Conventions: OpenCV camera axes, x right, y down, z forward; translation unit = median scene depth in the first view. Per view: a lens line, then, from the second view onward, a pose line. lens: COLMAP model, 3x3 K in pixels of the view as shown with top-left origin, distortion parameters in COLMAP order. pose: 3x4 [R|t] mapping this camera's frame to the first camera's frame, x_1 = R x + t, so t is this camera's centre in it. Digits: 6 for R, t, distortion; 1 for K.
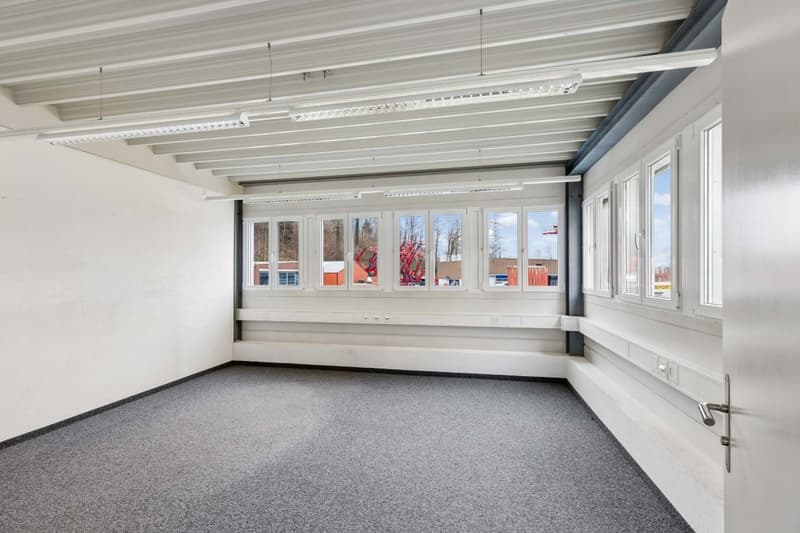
lens RADIAL K [[359.2, 0, 397.8], [0, 359.2, 273.3], [0, 0, 1]] dist [0.000966, 0.000529]
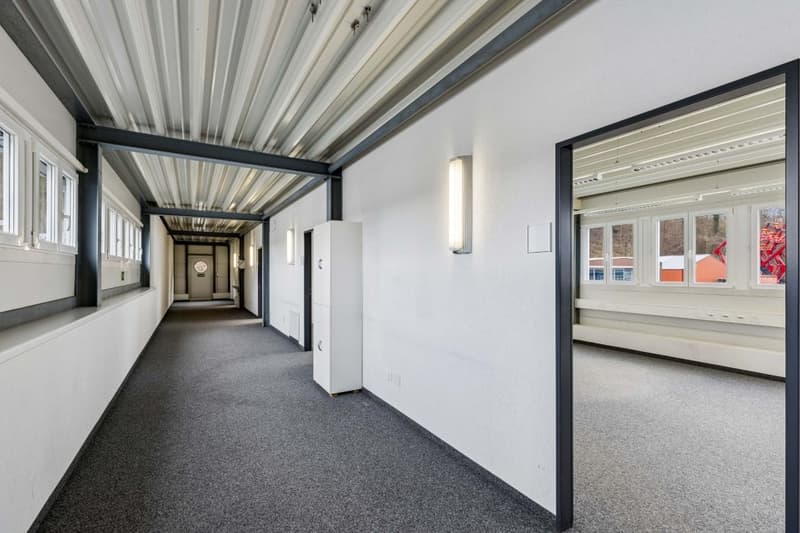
lens RADIAL K [[359.2, 0, 393.5], [0, 359.2, 271.3], [0, 0, 1]] dist [0.000966, 0.000529]
pose [[0.664058, 0.002543, -0.747677, 0.069364], [0.002189, 0.999983, 0.005346, -0.003783], [0.747678, -0.005186, 0.664041, -0.313474]]
